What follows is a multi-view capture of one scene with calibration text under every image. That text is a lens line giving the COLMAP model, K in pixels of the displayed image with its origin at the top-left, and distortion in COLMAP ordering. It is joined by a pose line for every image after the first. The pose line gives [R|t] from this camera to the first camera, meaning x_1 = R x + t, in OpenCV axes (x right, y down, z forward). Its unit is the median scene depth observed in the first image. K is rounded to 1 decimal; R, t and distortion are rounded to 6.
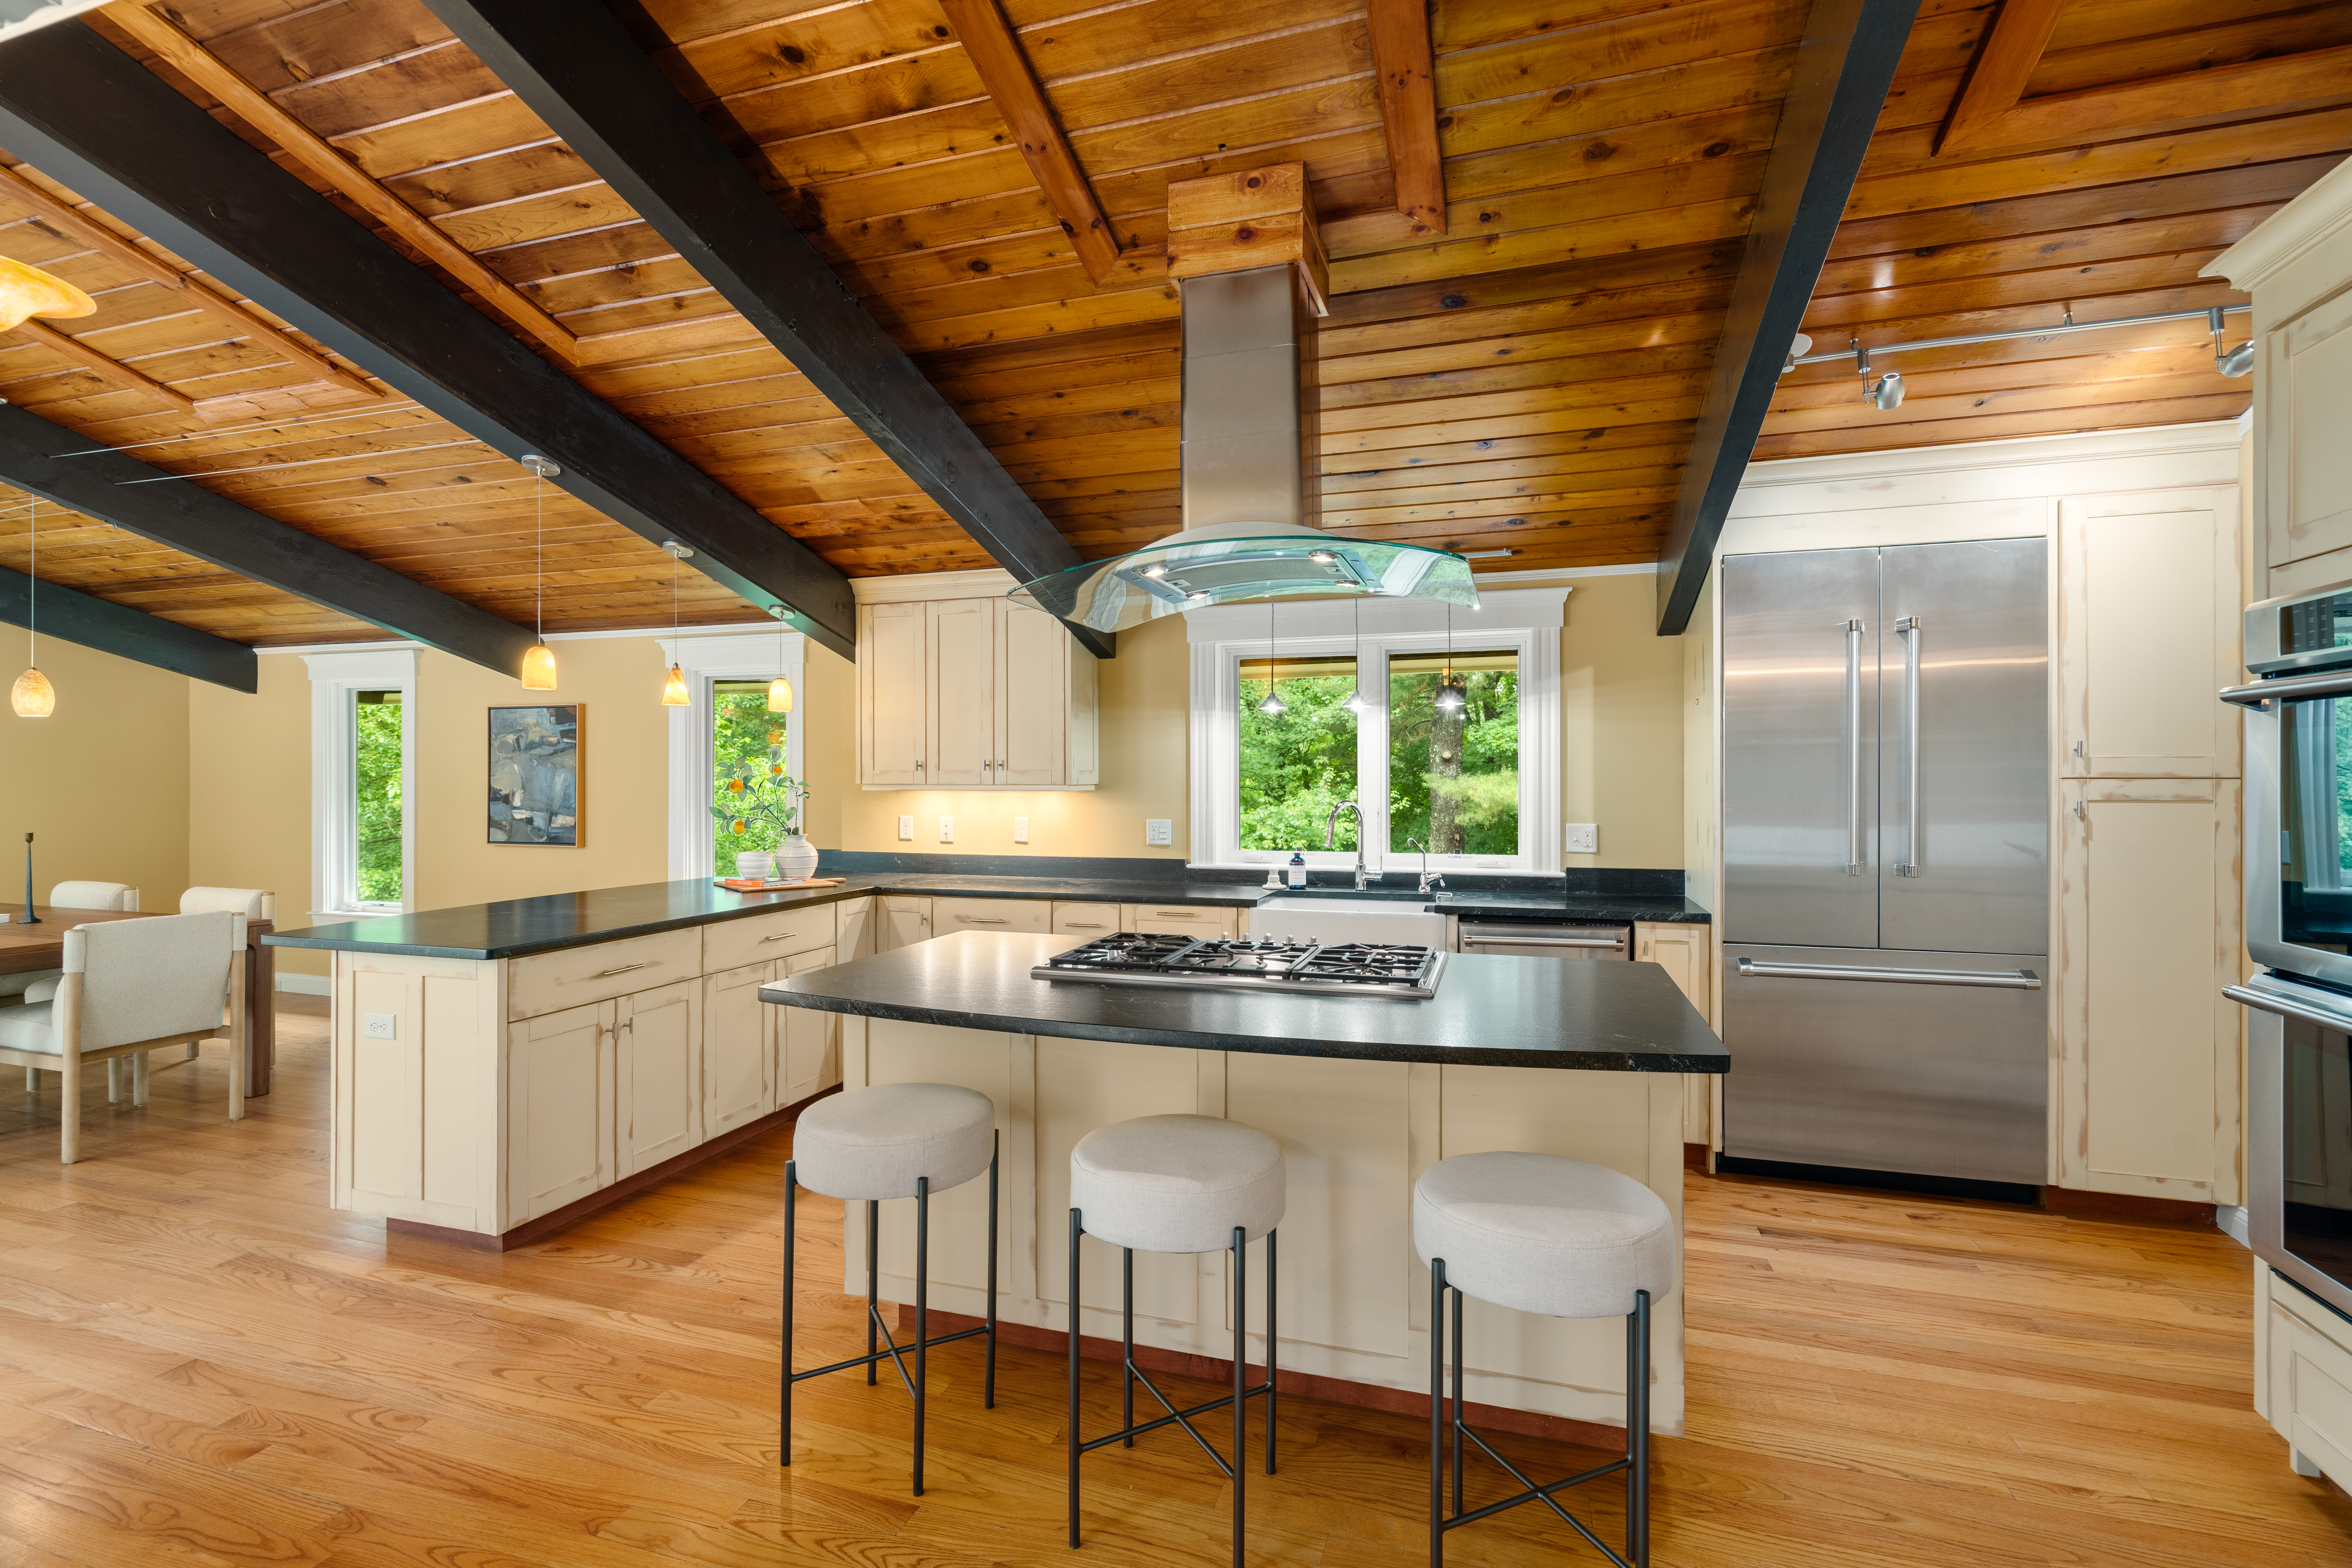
lens RADIAL K [[1064.5, 0, 1179.5], [0, 1064.5, 777.0], [0, 0, 1]] dist [-0.002957, -0.000091]
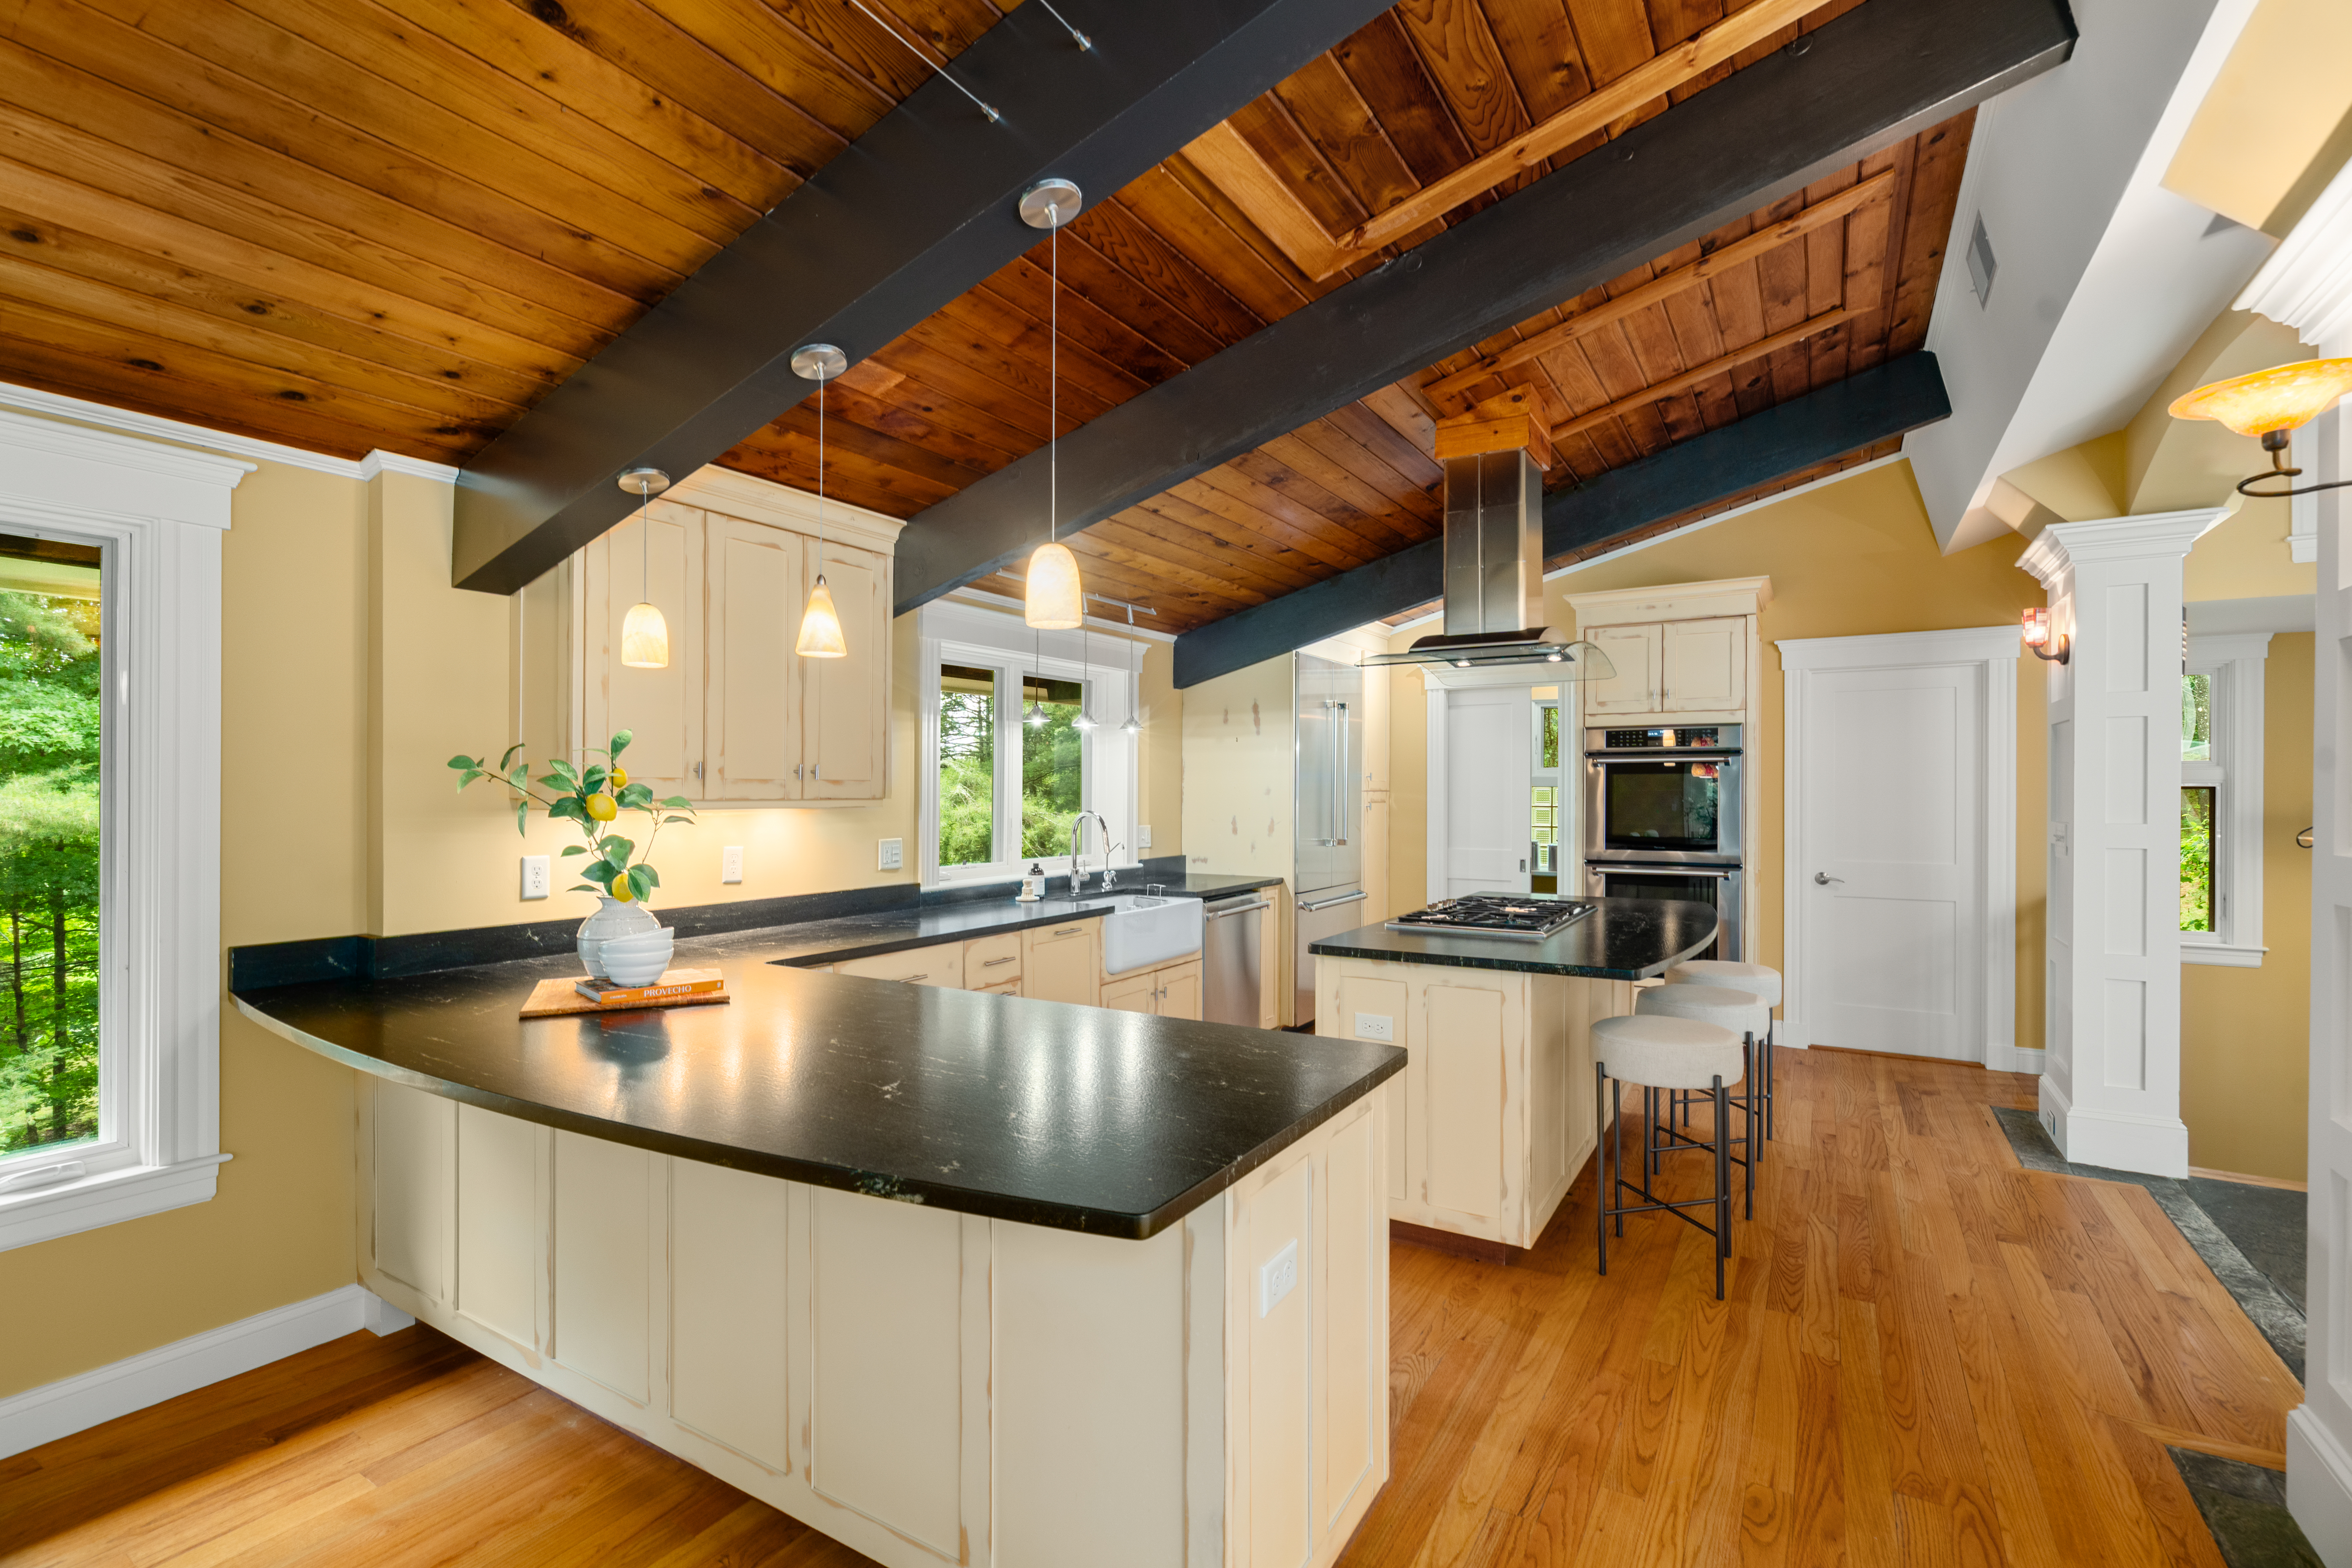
lens RADIAL K [[1069.3, 0, 1190.9], [0, 1069.3, 783.7], [0, 0, 1]] dist [-0.001814, 0.000288]
pose [[0.224859, 0.004281, 0.974382, -0.842333], [-0.001480, 0.999991, -0.004052, -0.000939], [-0.974390, -0.000531, 0.224863, 0.615724]]
